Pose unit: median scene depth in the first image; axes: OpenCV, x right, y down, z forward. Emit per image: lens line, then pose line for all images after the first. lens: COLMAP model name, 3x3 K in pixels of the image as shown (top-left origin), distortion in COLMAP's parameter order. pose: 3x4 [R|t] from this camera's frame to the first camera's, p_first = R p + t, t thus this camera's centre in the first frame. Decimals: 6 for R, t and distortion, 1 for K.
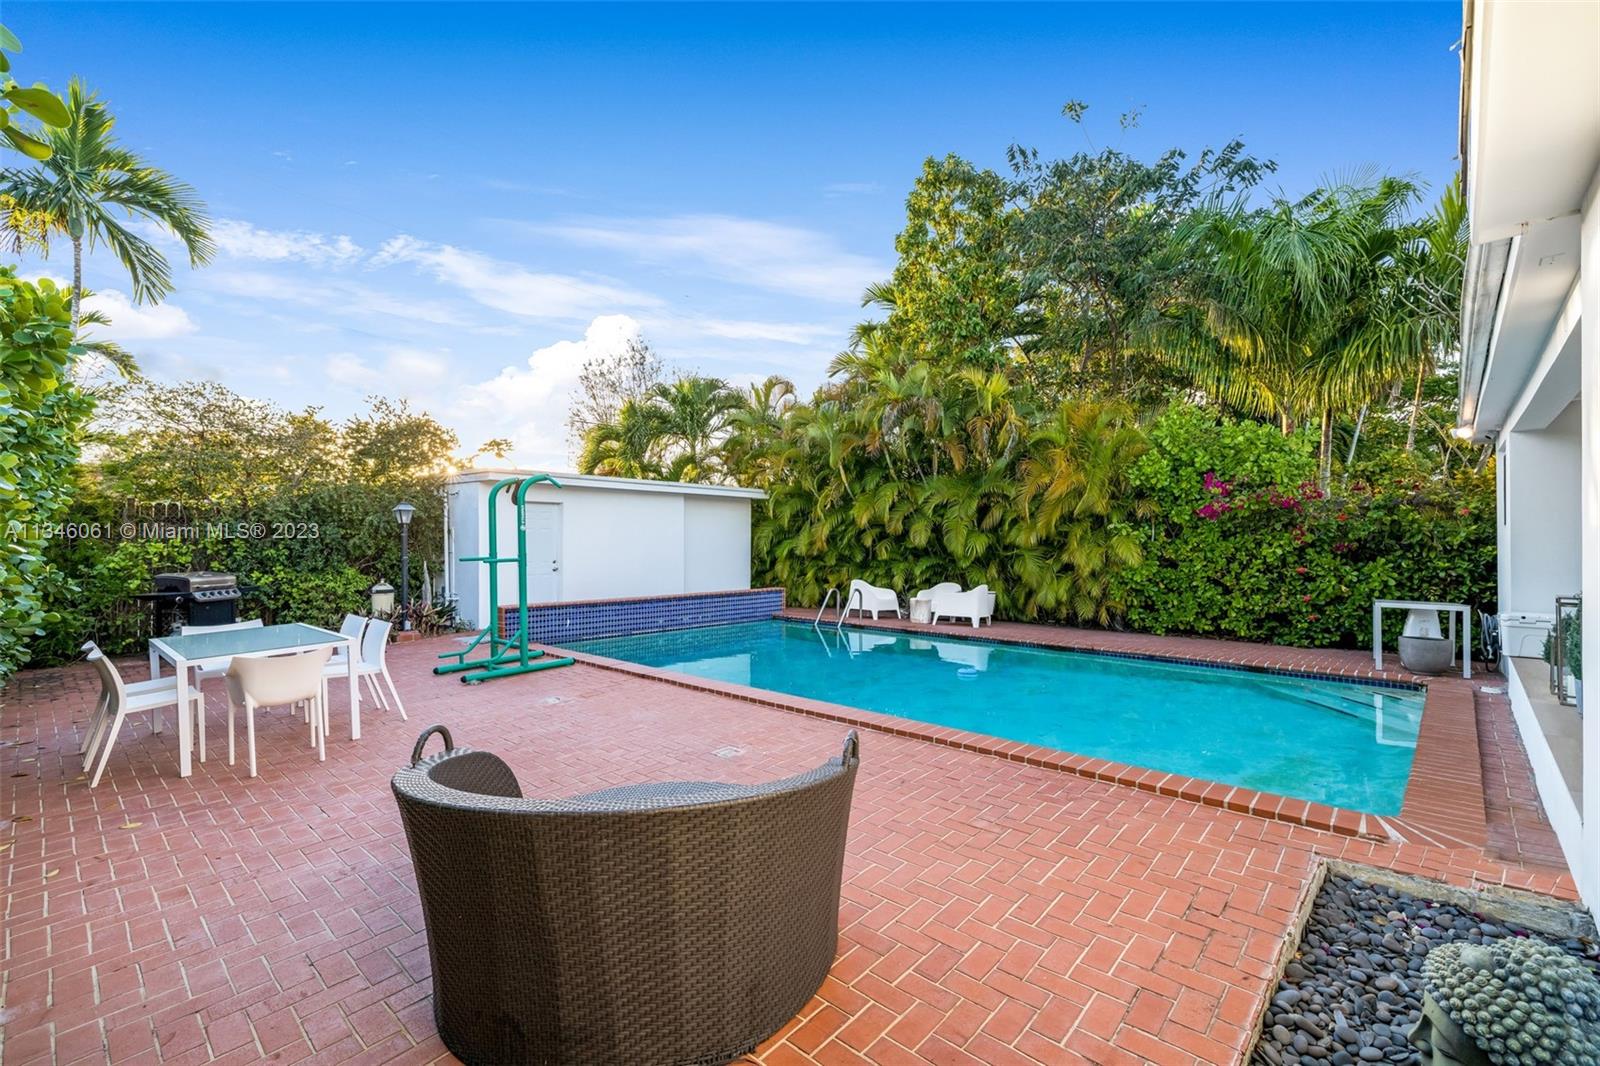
lens RADIAL K [[718.0, 0, 799.4], [0, 718.0, 529.2], [0, 0, 1]] dist [-0.001997, 0.000070]
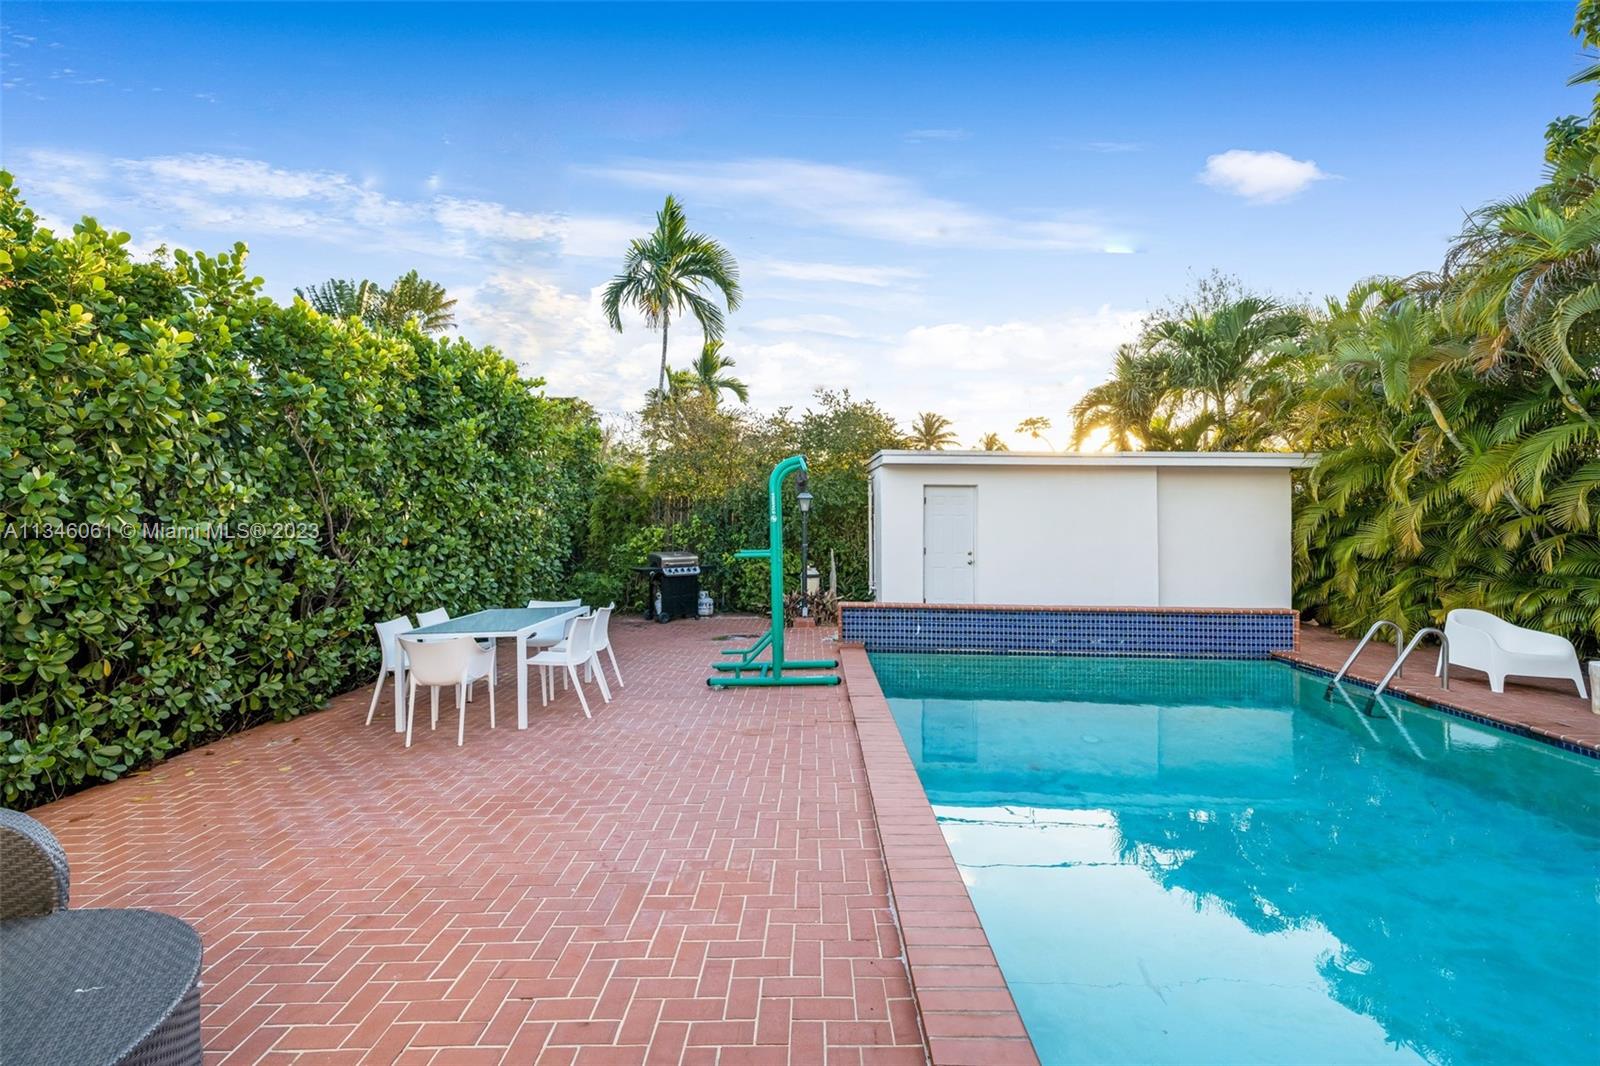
lens RADIAL K [[707.3, 0, 793.8], [0, 707.3, 491.3], [0, 0, 1]] dist [0.003849, 0.000085]
pose [[0.638366, -0.024521, -0.769343, 0.189576], [0.005822, 0.999618, -0.027030, -0.008680], [0.769711, 0.012776, 0.638264, 0.289825]]
